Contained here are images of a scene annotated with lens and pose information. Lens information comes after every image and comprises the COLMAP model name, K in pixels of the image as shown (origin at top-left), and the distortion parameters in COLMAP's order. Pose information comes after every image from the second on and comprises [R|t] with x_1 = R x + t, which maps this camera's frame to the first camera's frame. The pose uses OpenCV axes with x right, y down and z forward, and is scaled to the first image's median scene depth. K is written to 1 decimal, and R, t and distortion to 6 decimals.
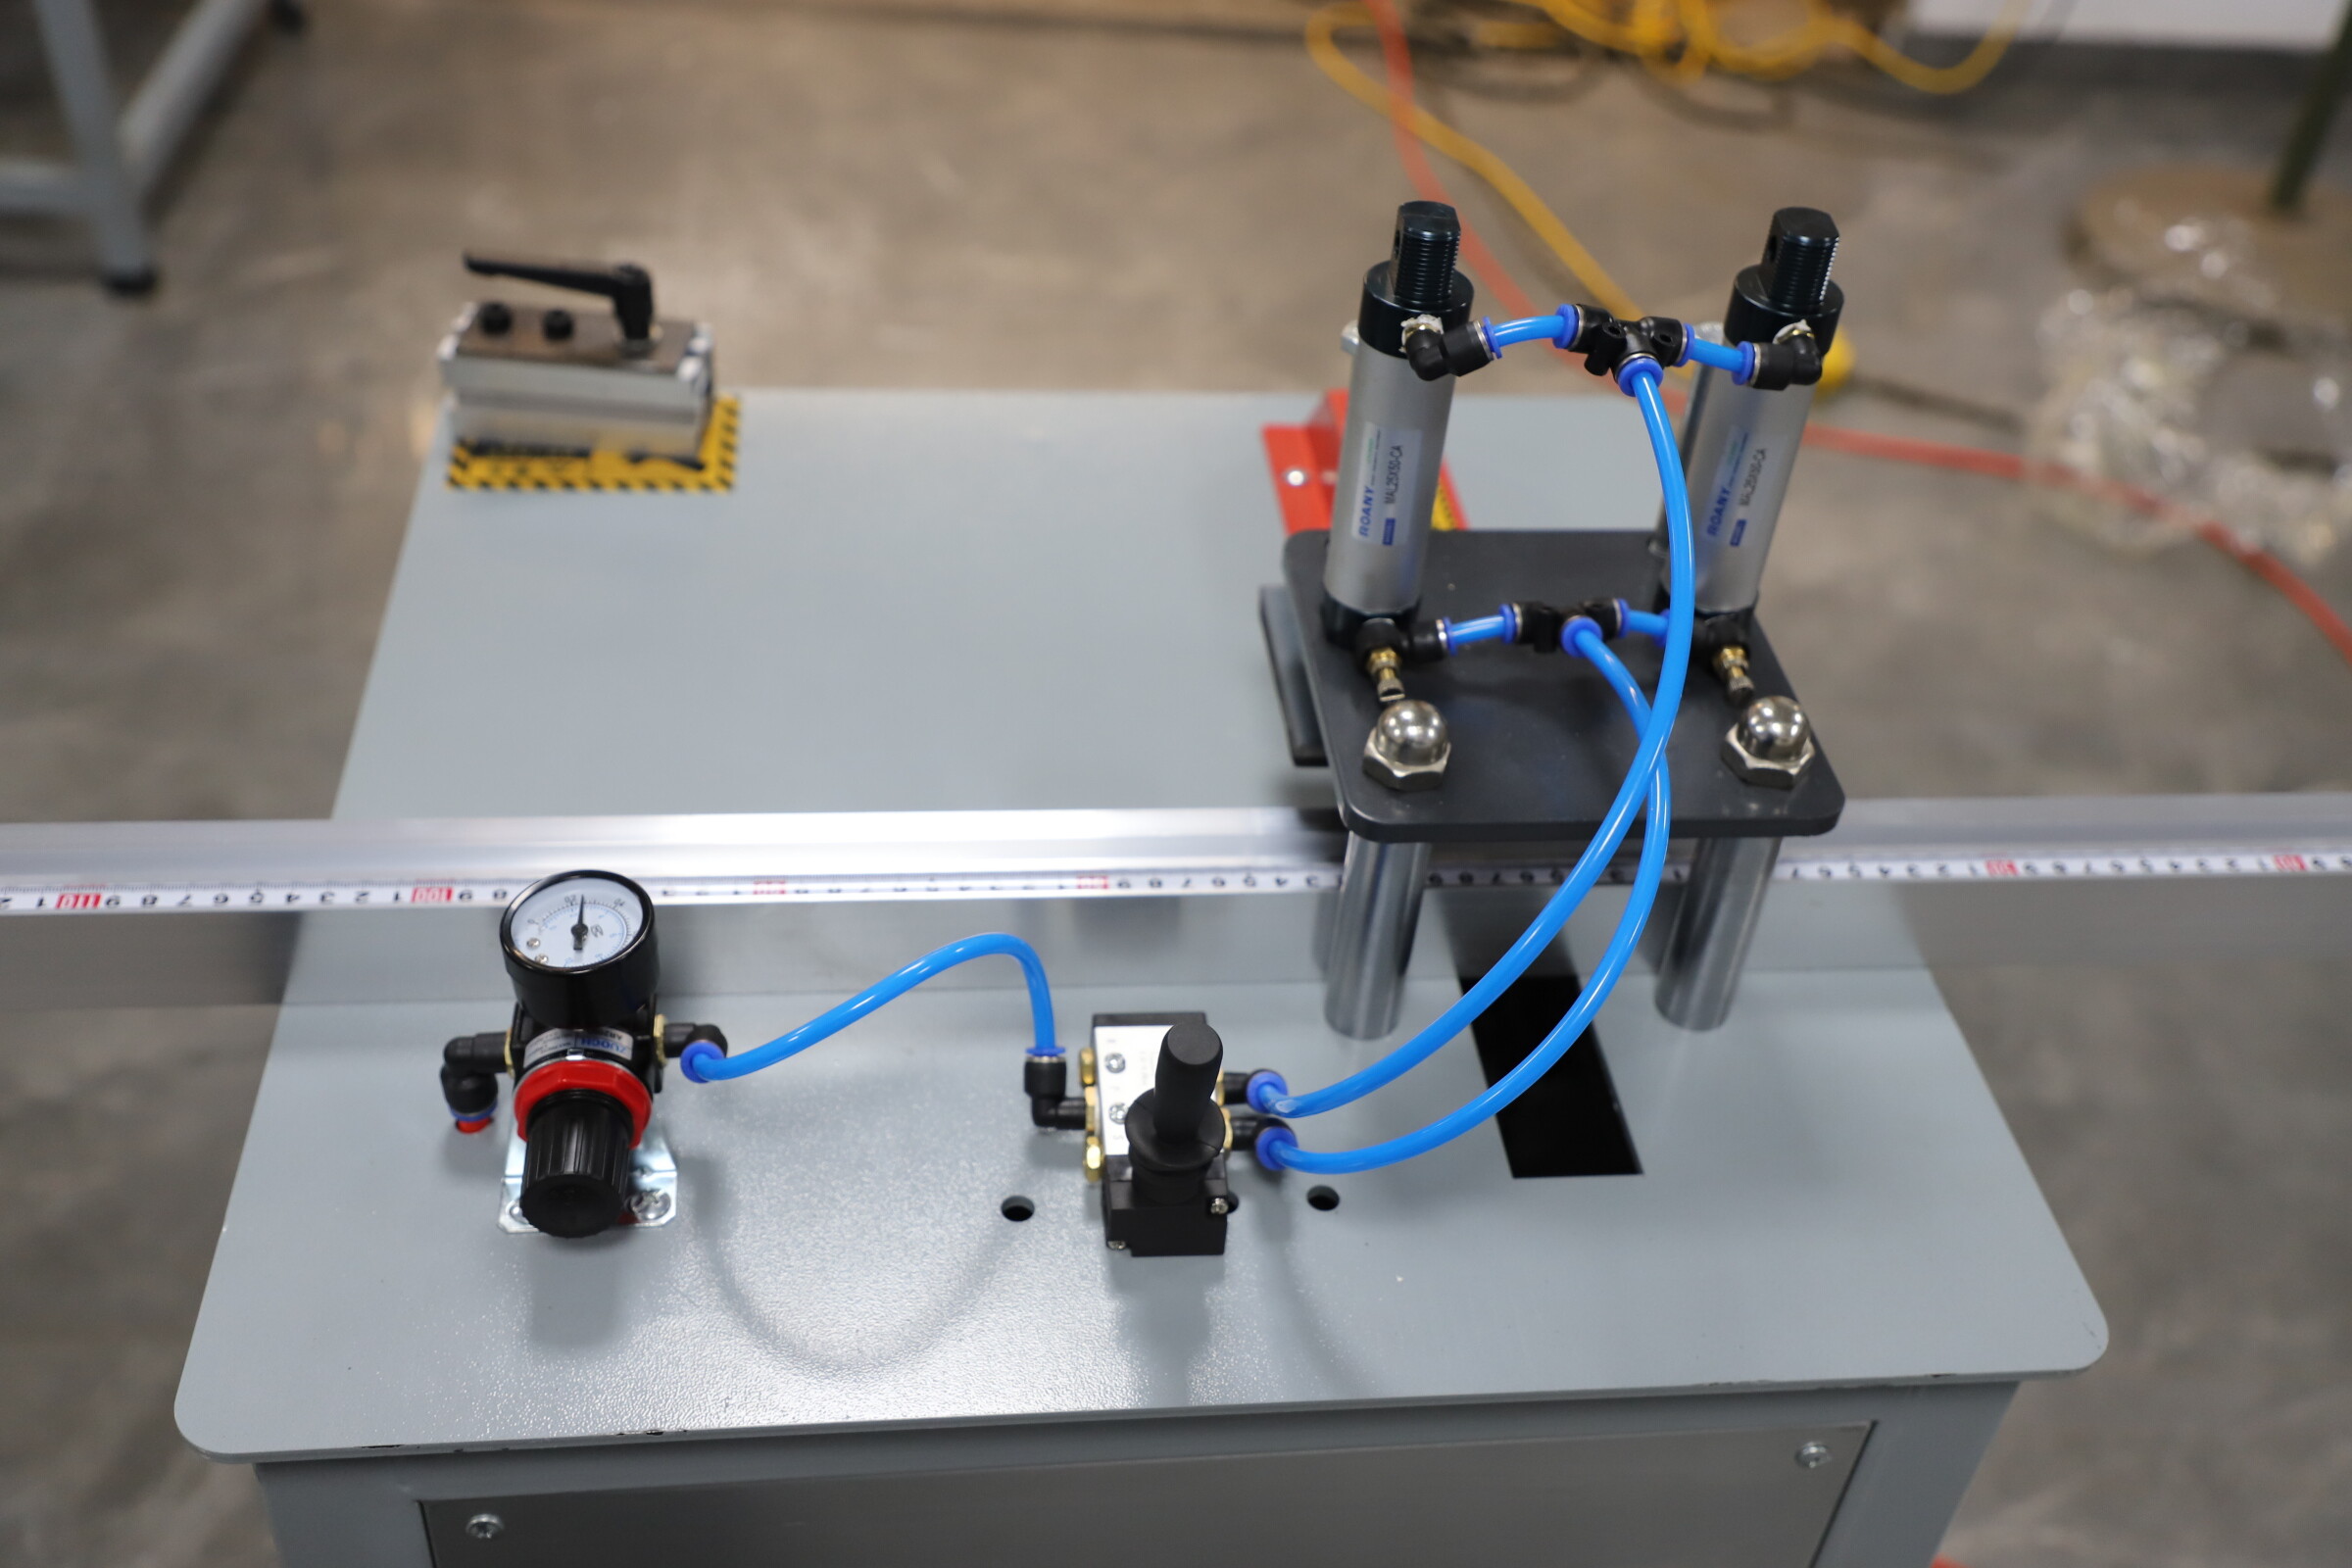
lens RADIAL K [[2335.5, 0, 1149.6], [0, 2335.5, 780.6], [0, 0, 1]] dist [0.062948, -0.002433]
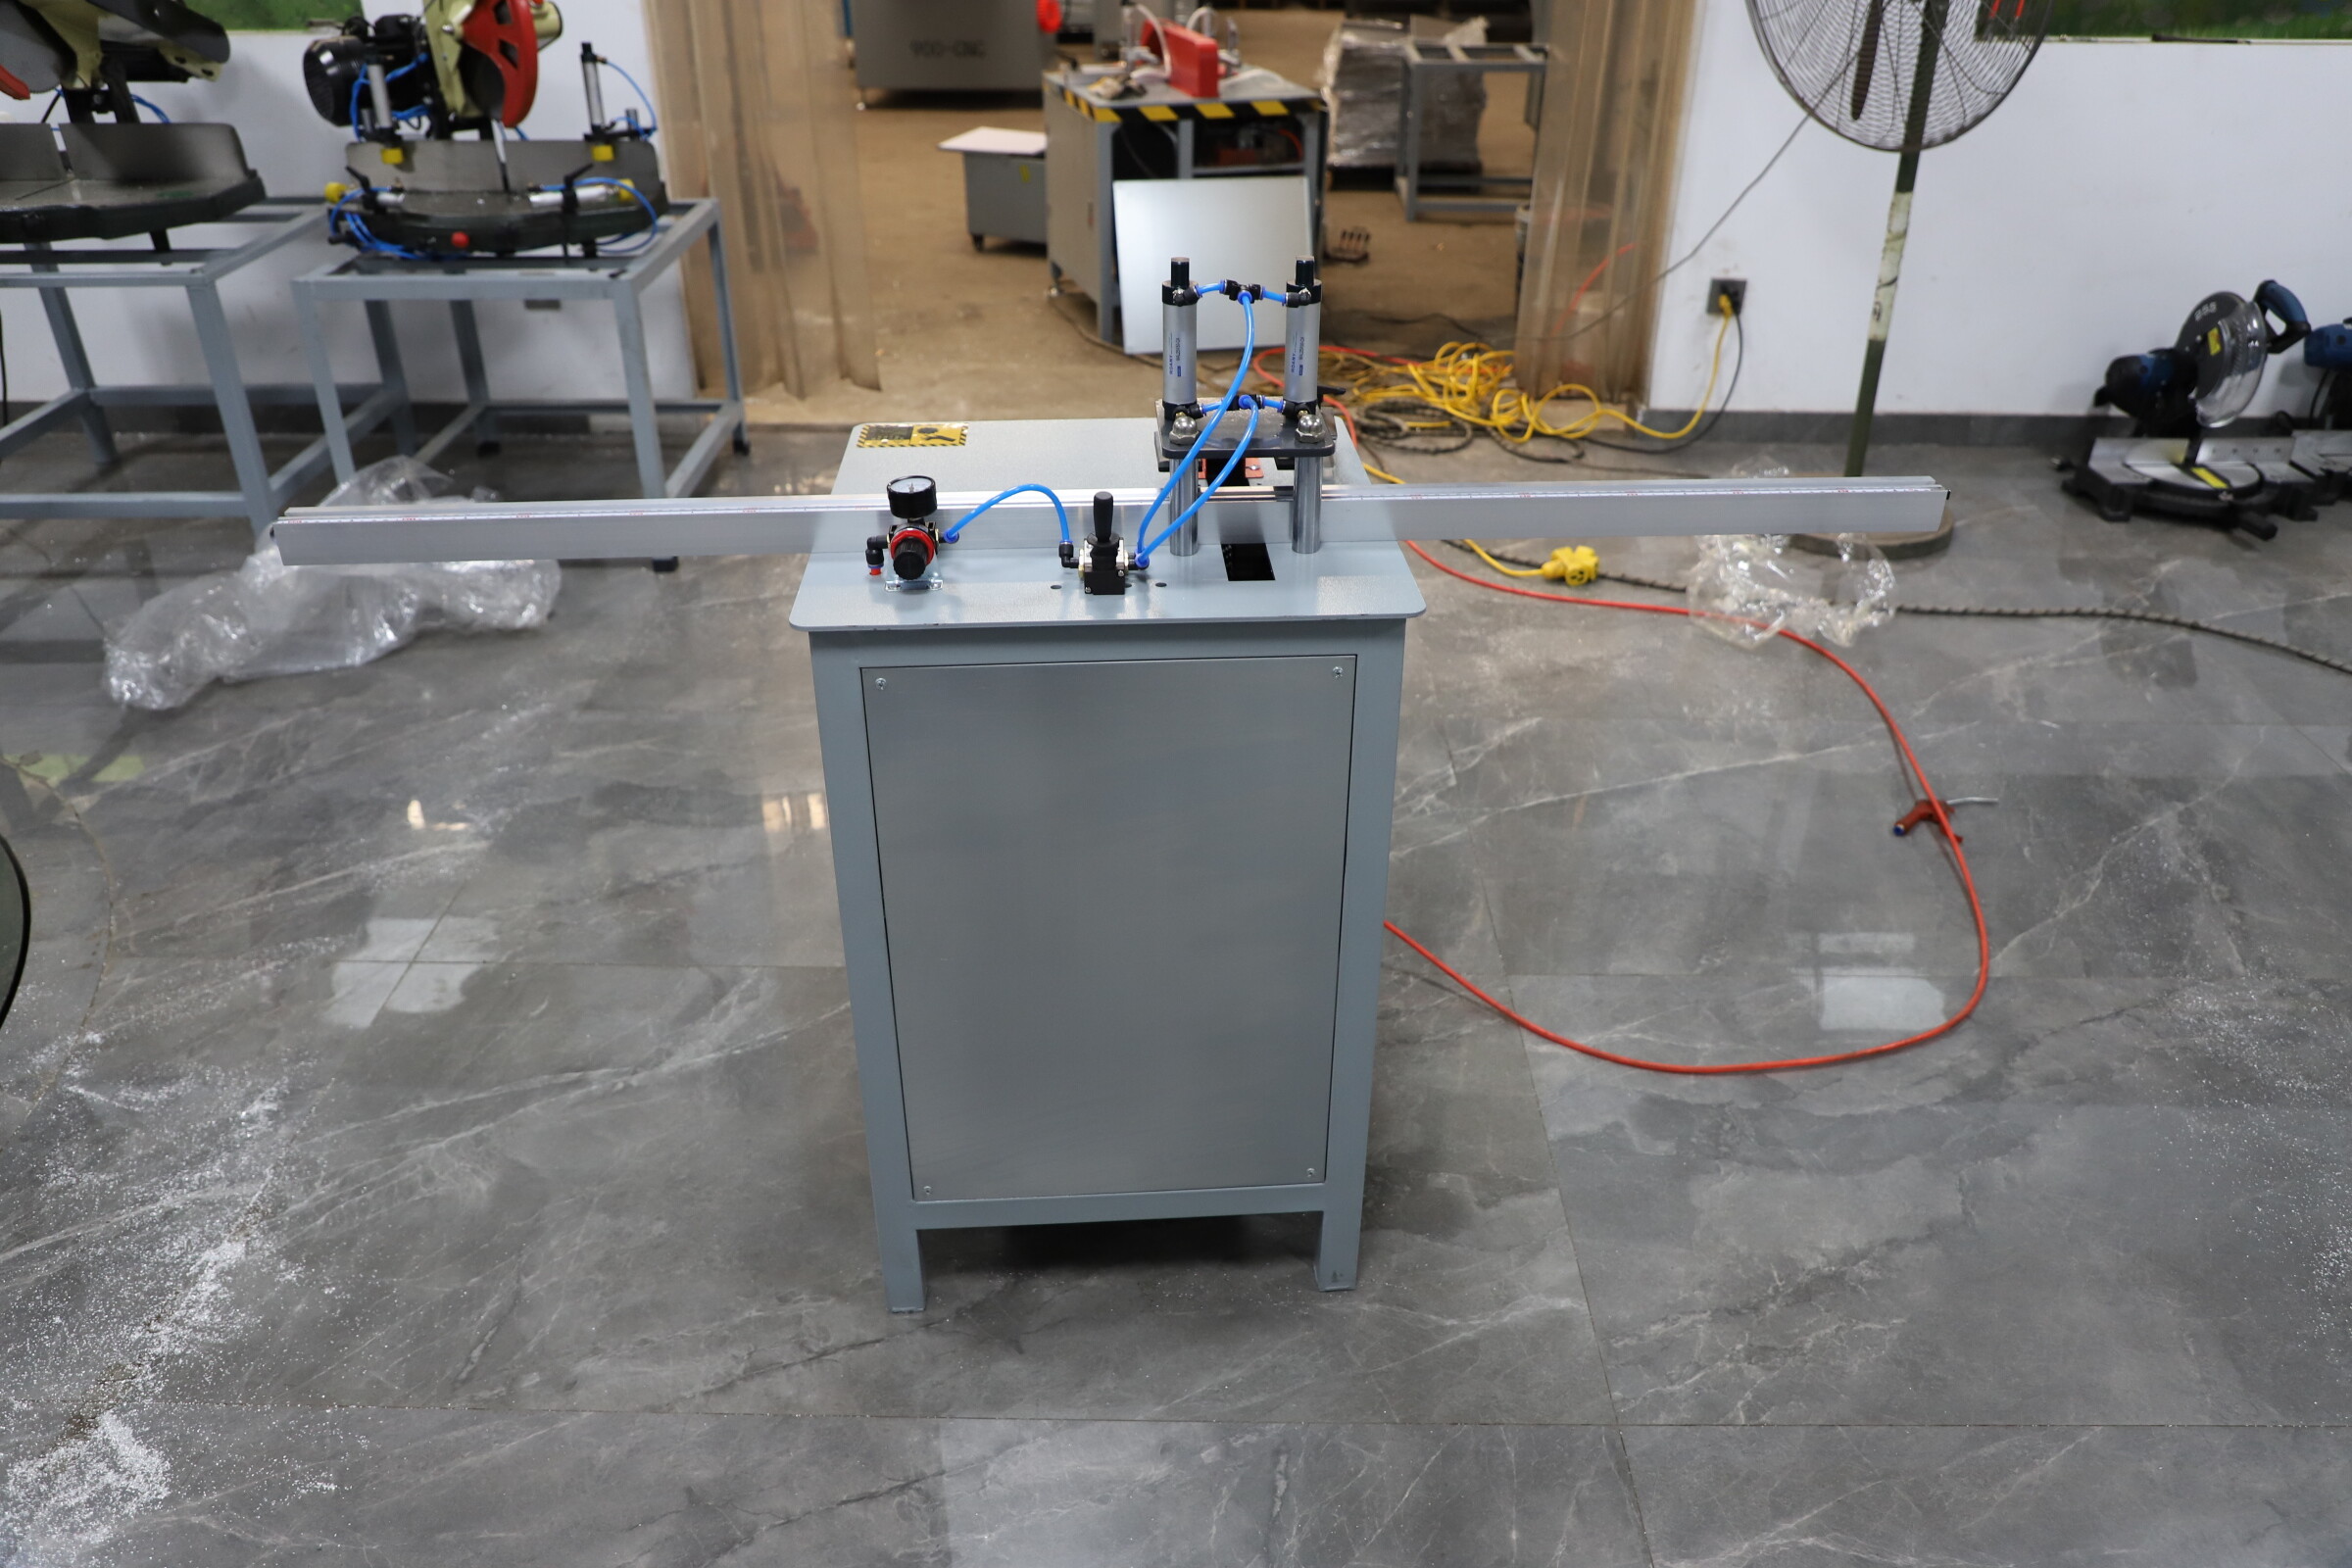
lens RADIAL K [[1713.2, 0, 1183.6], [0, 1713.2, 783.6], [0, 0, 1]] dist [-0.025115, 0.002727]
pose [[0.997207, -0.039807, -0.063197, 0.212695], [0.028280, 0.984373, -0.173810, 0.743916], [0.069128, 0.171537, 0.982749, -0.987304]]
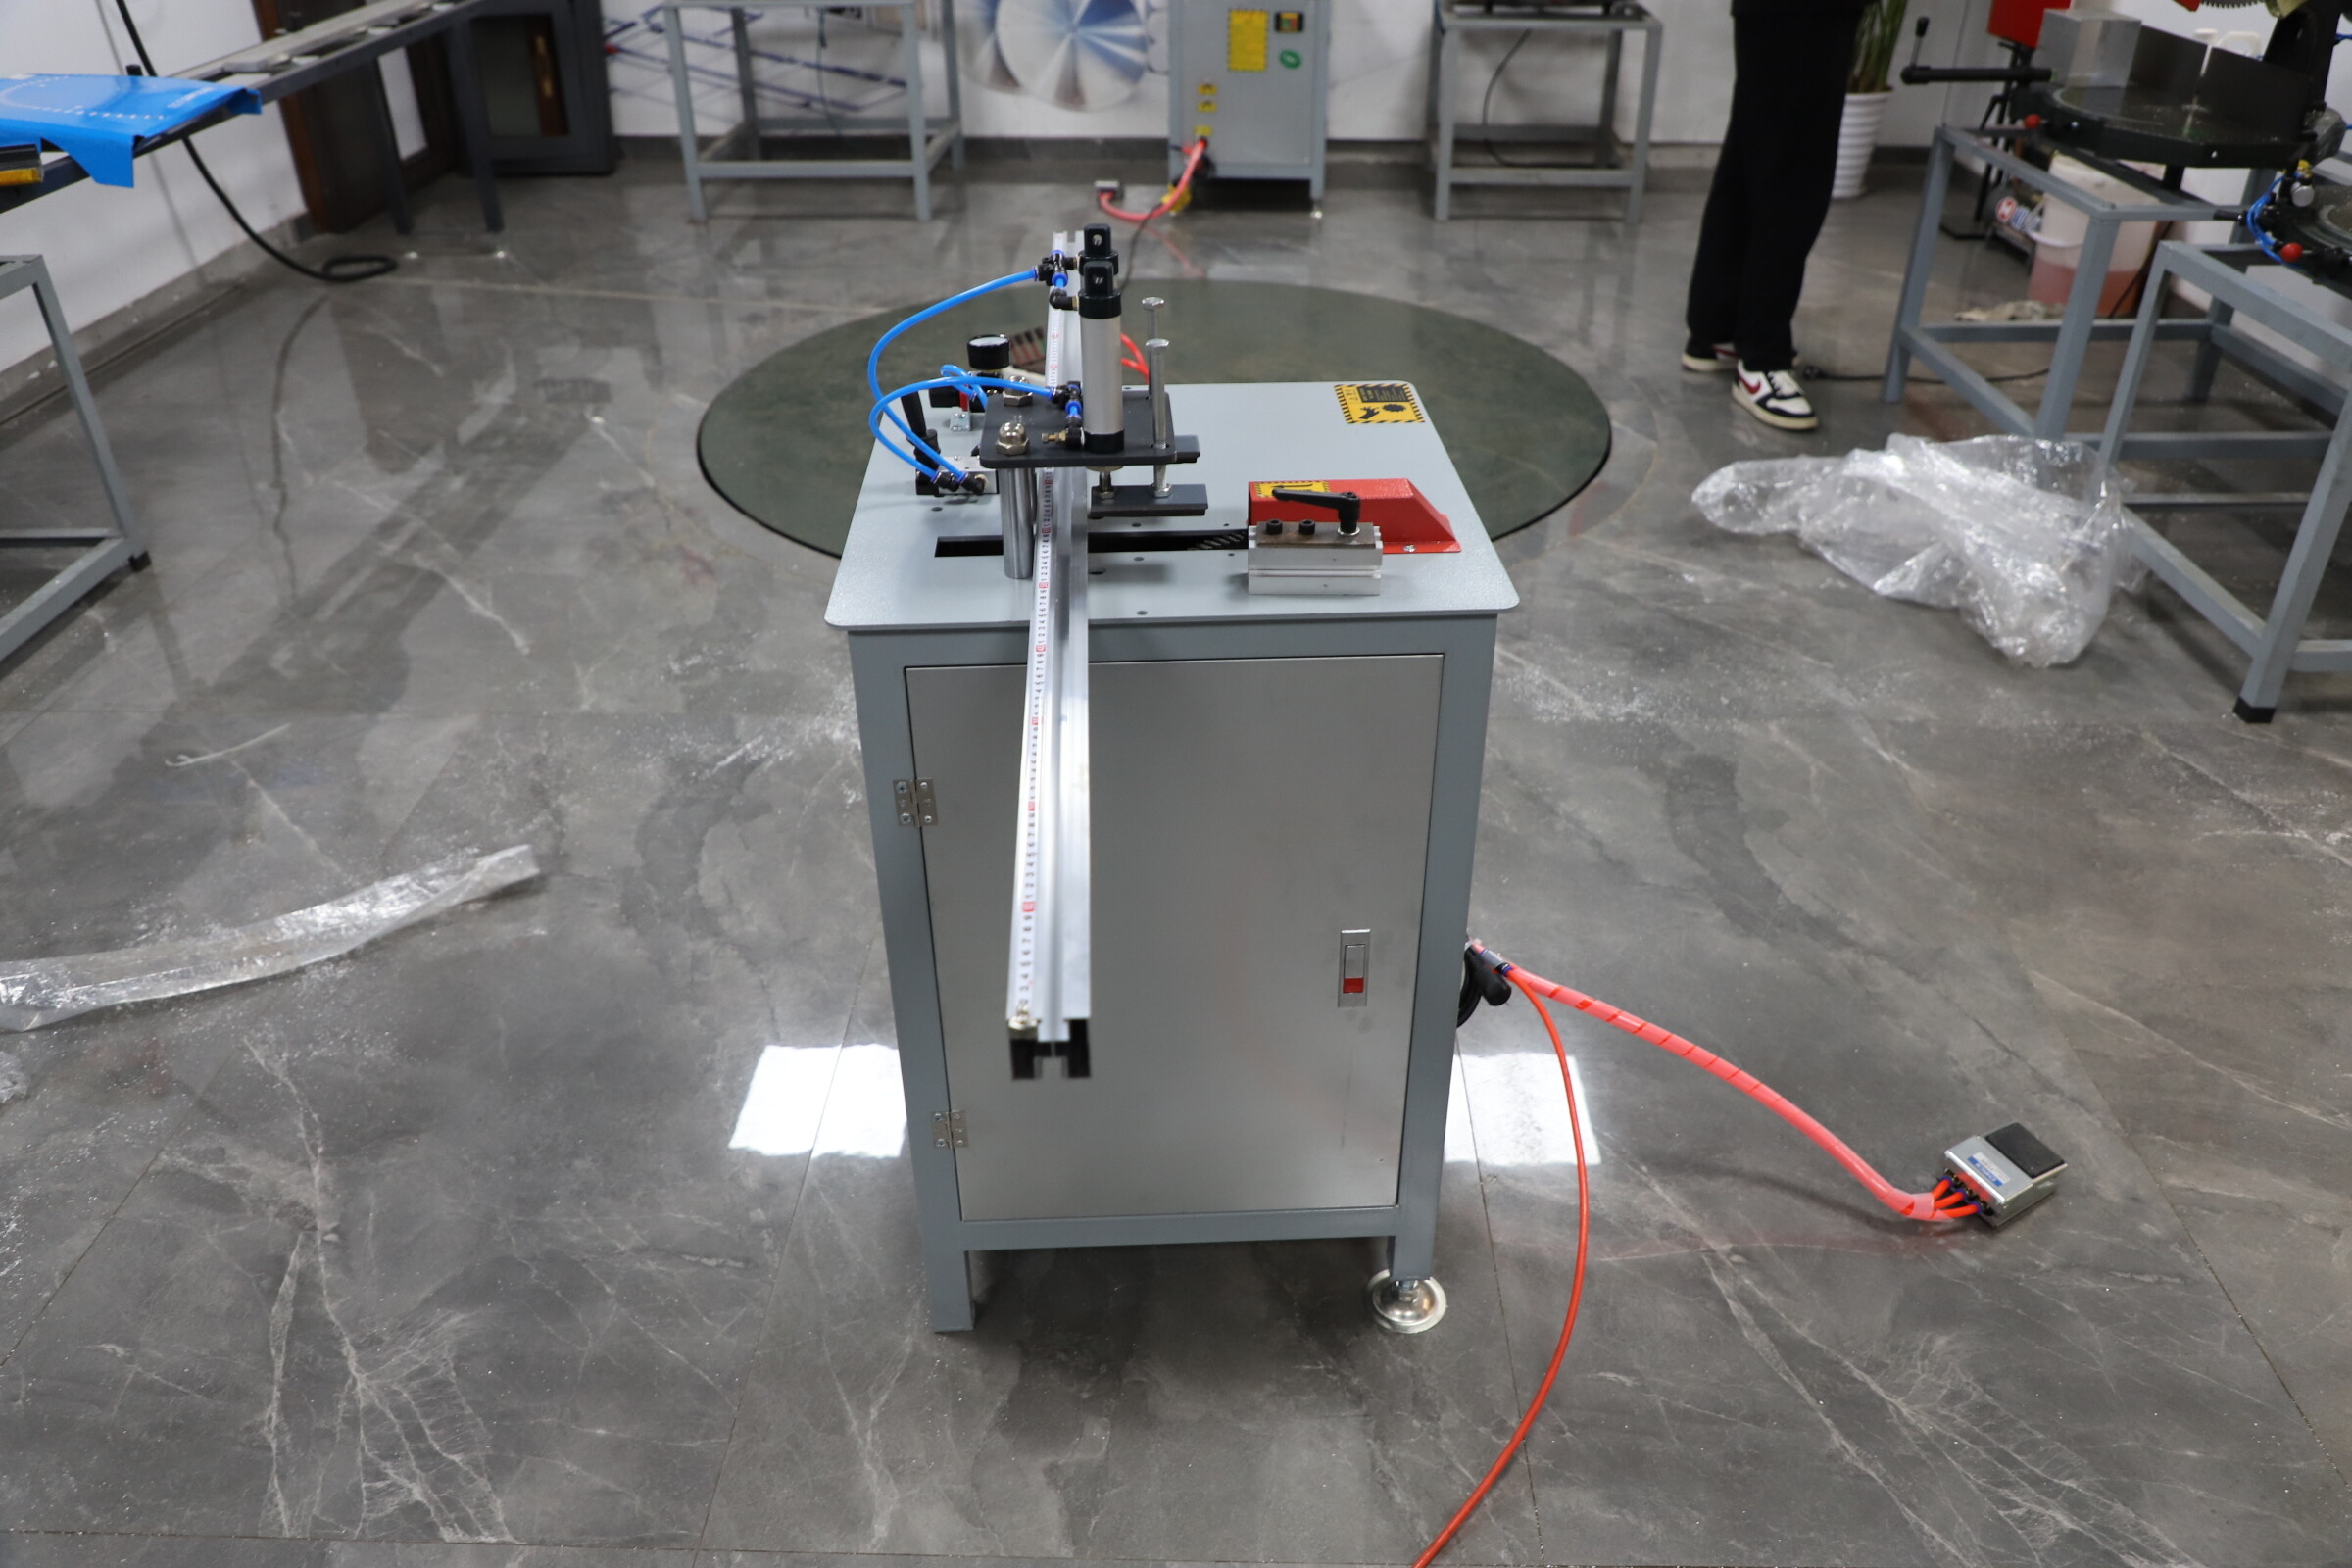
lens RADIAL K [[1713.2, 0, 1183.6], [0, 1713.2, 783.6], [0, 0, 1]] dist [-0.025115, 0.002727]
pose [[-0.046583, 0.466795, -0.883138, 1.966850], [-0.634558, 0.668967, 0.387064, -0.575184], [0.771470, 0.578433, 0.265046, 0.813111]]
